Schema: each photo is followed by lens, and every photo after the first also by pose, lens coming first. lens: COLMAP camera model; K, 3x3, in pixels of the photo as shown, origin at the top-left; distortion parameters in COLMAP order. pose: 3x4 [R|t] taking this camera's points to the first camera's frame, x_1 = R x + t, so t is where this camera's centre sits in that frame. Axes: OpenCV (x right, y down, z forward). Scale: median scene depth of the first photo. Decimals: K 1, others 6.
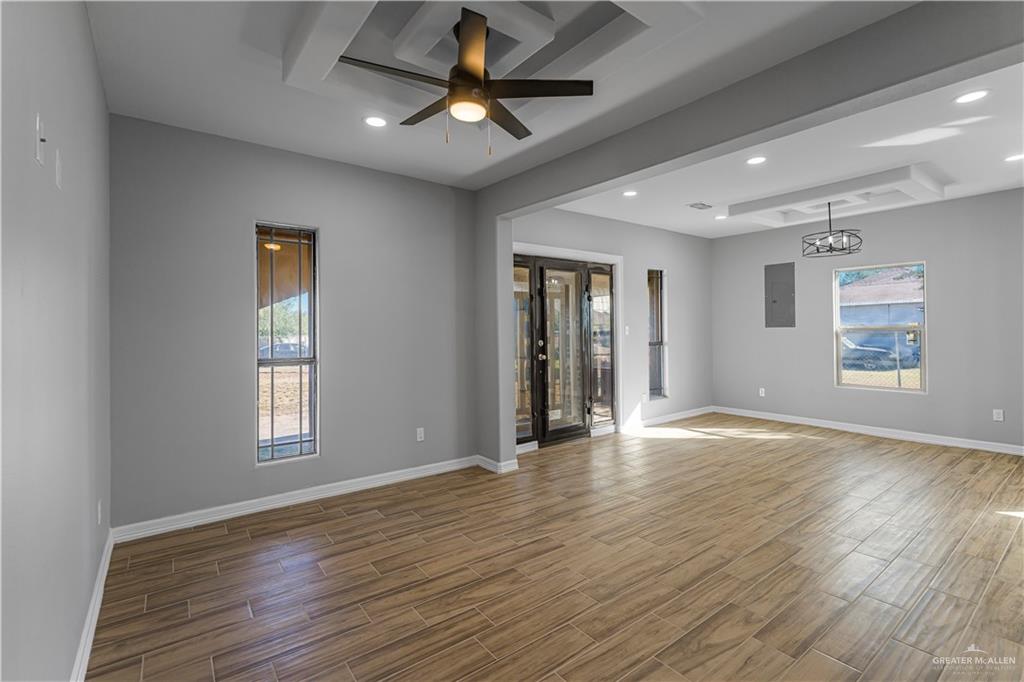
lens RADIAL K [[461.3, 0, 514.1], [0, 461.3, 328.2], [0, 0, 1]] dist [-0.000309, 0.000152]
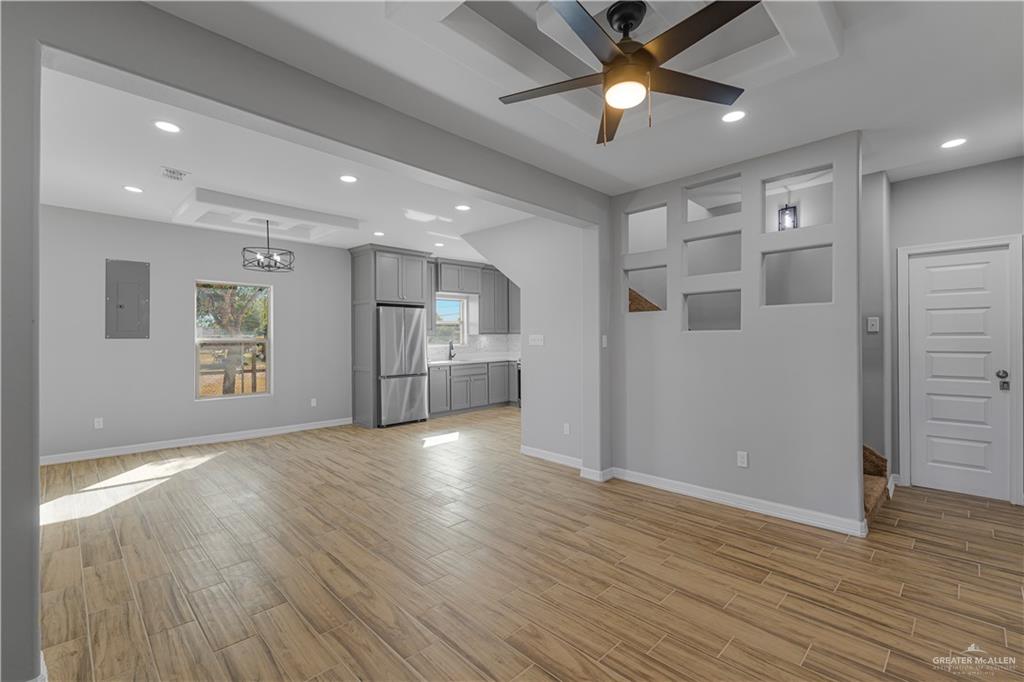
lens RADIAL K [[456.4, 0, 509.1], [0, 456.4, 339.6], [0, 0, 1]] dist [-0.002038, -0.000237]
pose [[-0.126921, 0.009186, 0.991870, -0.398340], [-0.000664, 0.999956, -0.009346, 0.008143], [-0.991913, -0.001845, -0.126909, 0.558532]]
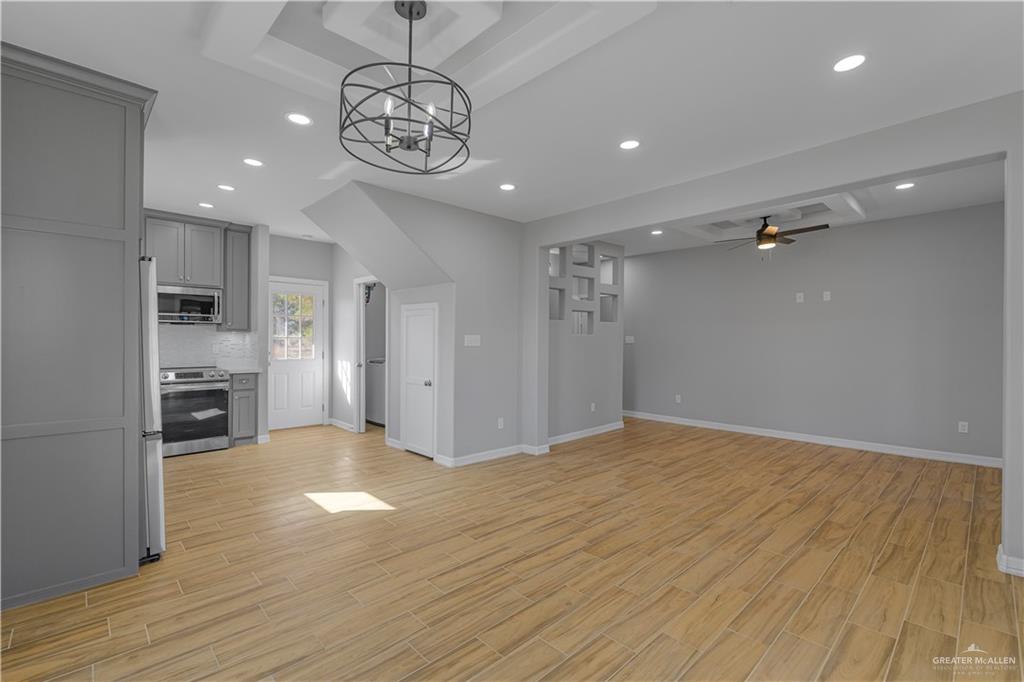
lens RADIAL K [[456.4, 0, 509.1], [0, 456.4, 339.6], [0, 0, 1]] dist [-0.002038, -0.000237]
pose [[-0.994196, 0.009858, -0.107135, 0.614736], [0.010330, 0.999939, -0.003853, 0.002192], [0.107091, -0.004938, -0.994237, 1.332318]]
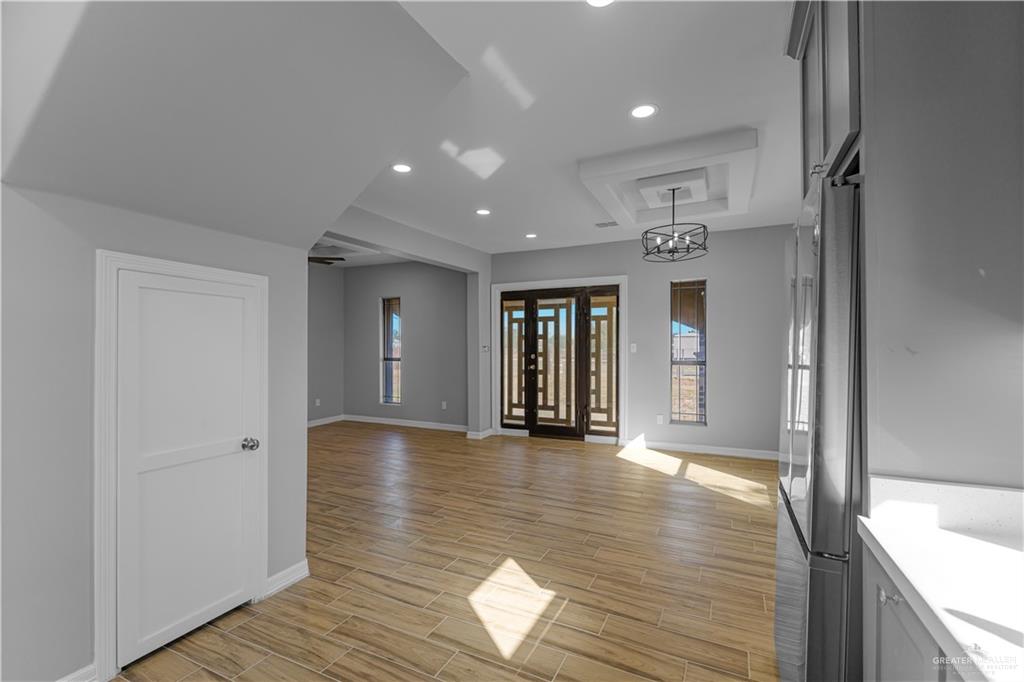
lens RADIAL K [[456.2, 0, 513.1], [0, 456.2, 345.0], [0, 0, 1]] dist [0.001098, -0.000008]
pose [[0.452881, 0.010017, -0.891515, 1.209968], [0.000241, 0.999935, 0.011357, -0.015314], [0.891571, -0.005359, 0.452849, 0.373894]]
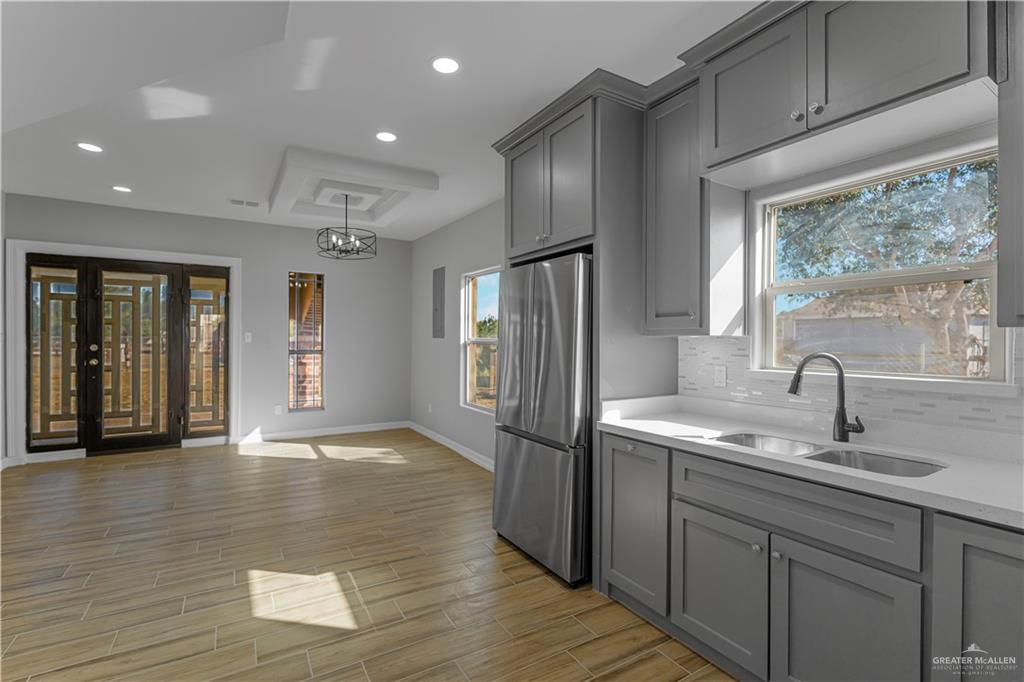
lens RADIAL K [[460.1, 0, 504.4], [0, 460.1, 338.7], [0, 0, 1]] dist [-0.002036, -0.000759]
pose [[0.993286, 0.022779, -0.113422, 1.041809], [-0.021833, 0.999716, 0.009576, -0.015268], [0.113608, -0.007036, 0.993501, 0.146733]]
